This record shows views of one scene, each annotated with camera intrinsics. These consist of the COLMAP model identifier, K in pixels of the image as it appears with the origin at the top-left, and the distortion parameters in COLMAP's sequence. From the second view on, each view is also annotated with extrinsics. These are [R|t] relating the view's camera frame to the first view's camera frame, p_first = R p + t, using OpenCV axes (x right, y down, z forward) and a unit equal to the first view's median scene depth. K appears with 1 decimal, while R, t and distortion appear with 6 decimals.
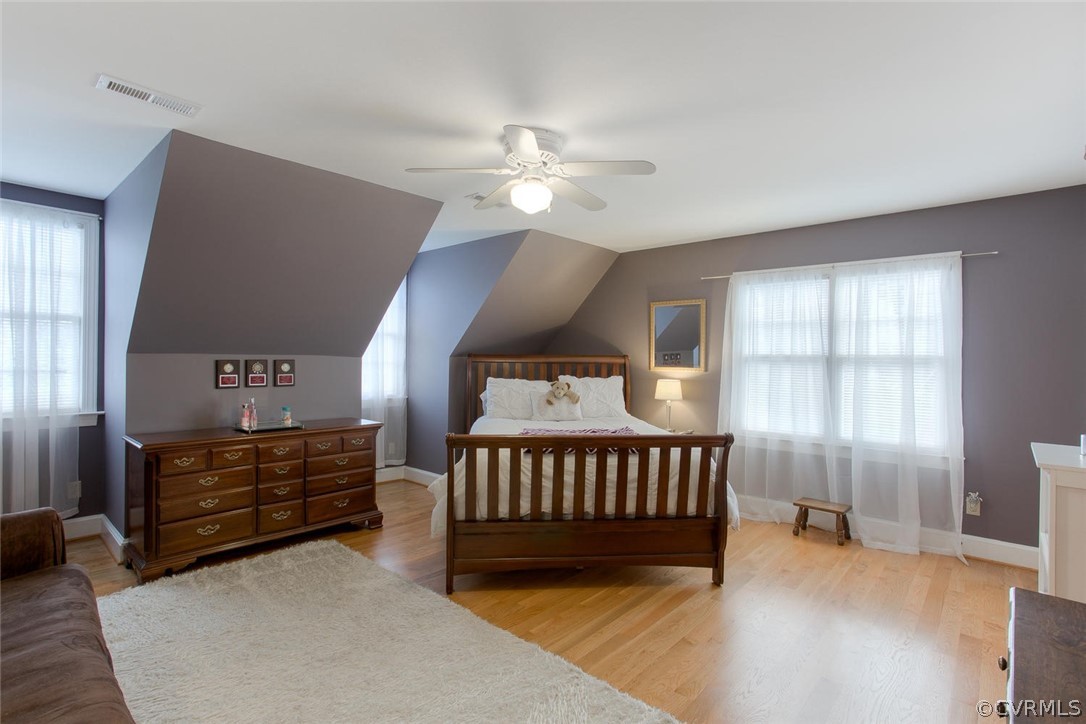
lens RADIAL K [[522.1, 0, 544.2], [0, 522.1, 358.4], [0, 0, 1]] dist [-0.013471, 0.000406]
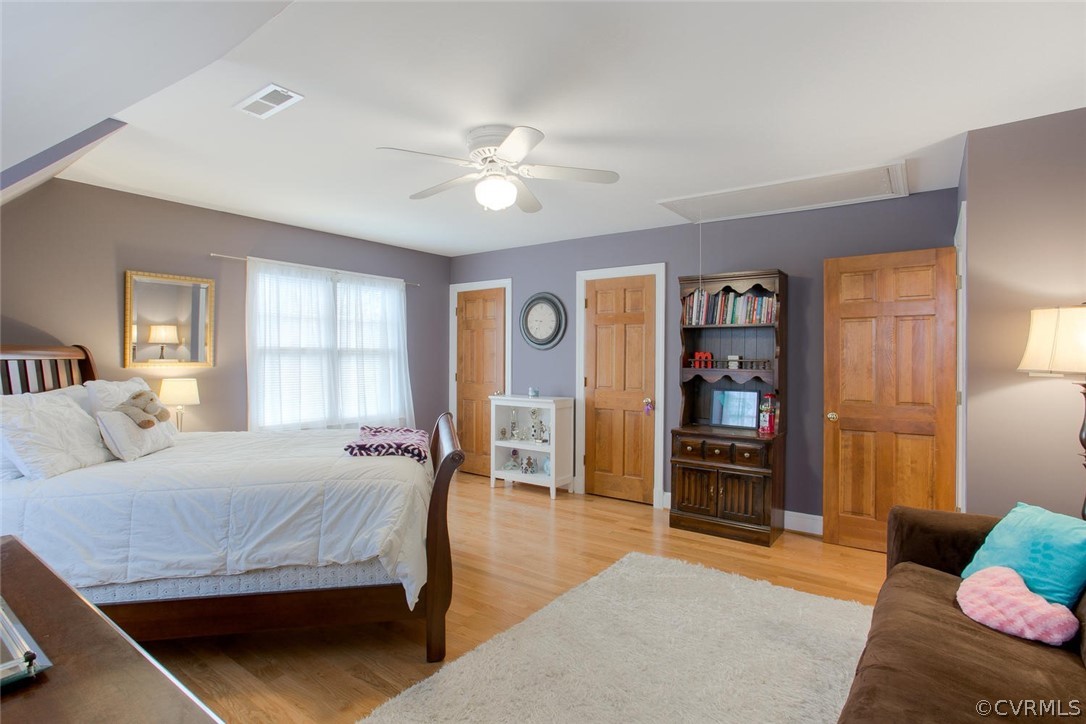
lens RADIAL K [[522.1, 0, 546.2], [0, 522.1, 359.8], [0, 0, 1]] dist [-0.013471, 0.000406]
pose [[-0.093596, -0.020237, 0.995405, -0.710281], [-0.001868, 0.999795, 0.020151, -0.004767], [-0.995609, 0.000026, -0.093614, 0.691533]]
